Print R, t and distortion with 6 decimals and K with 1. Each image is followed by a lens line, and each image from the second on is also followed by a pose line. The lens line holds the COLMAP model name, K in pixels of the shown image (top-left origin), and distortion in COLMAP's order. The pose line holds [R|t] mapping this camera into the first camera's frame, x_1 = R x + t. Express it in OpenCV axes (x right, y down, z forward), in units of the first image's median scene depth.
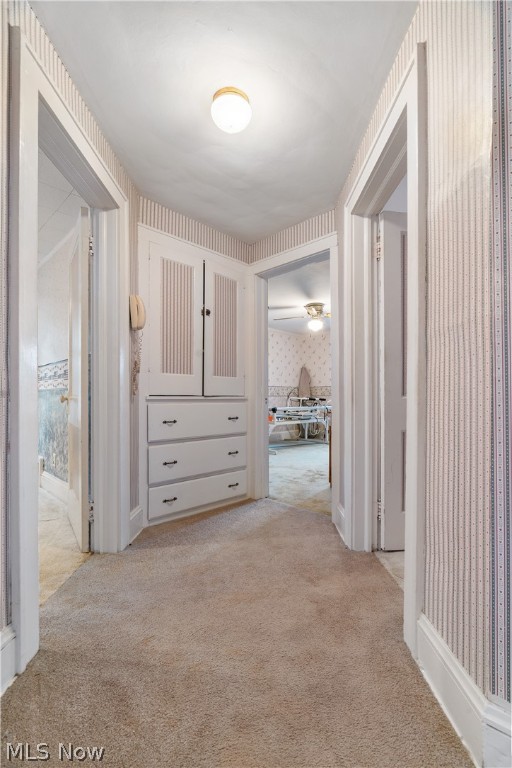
lens RADIAL K [[345.6, 0, 255.6], [0, 345.6, 389.6], [0, 0, 1]] dist [0.002015, 0.000379]
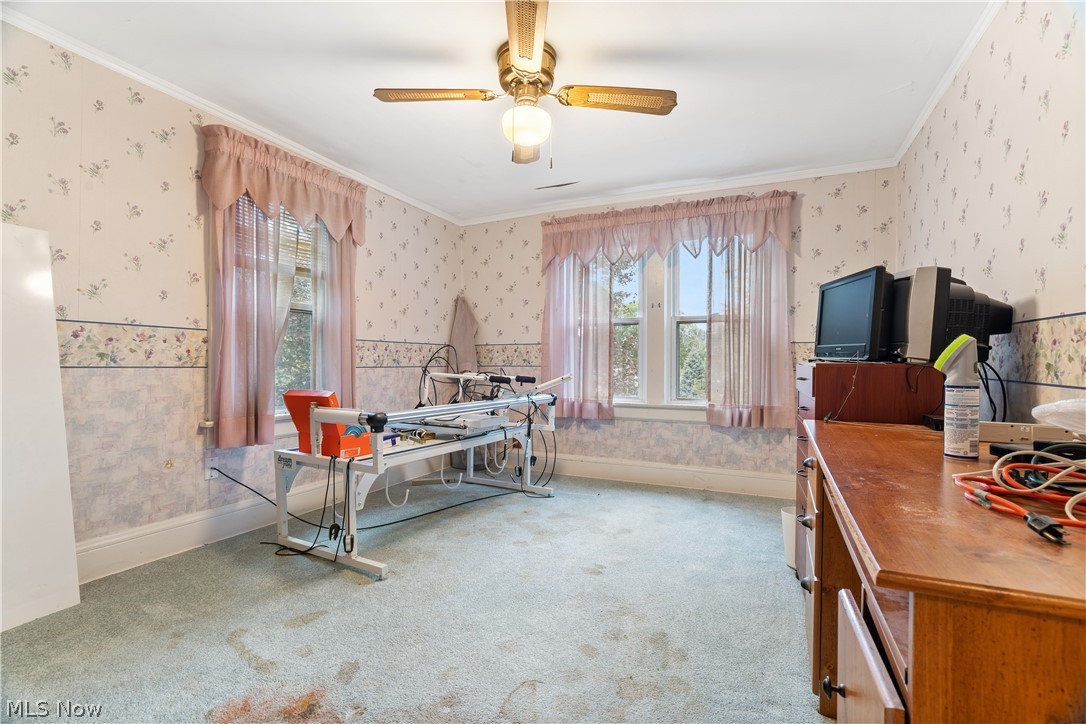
lens RADIAL K [[488.7, 0, 540.9], [0, 488.7, 359.9], [0, 0, 1]] dist [0.002015, 0.000379]
pose [[0.943833, -0.000101, 0.330422, 0.042198], [-0.007124, 0.999761, 0.020654, -0.001997], [-0.330345, -0.021847, 0.943607, 0.493199]]
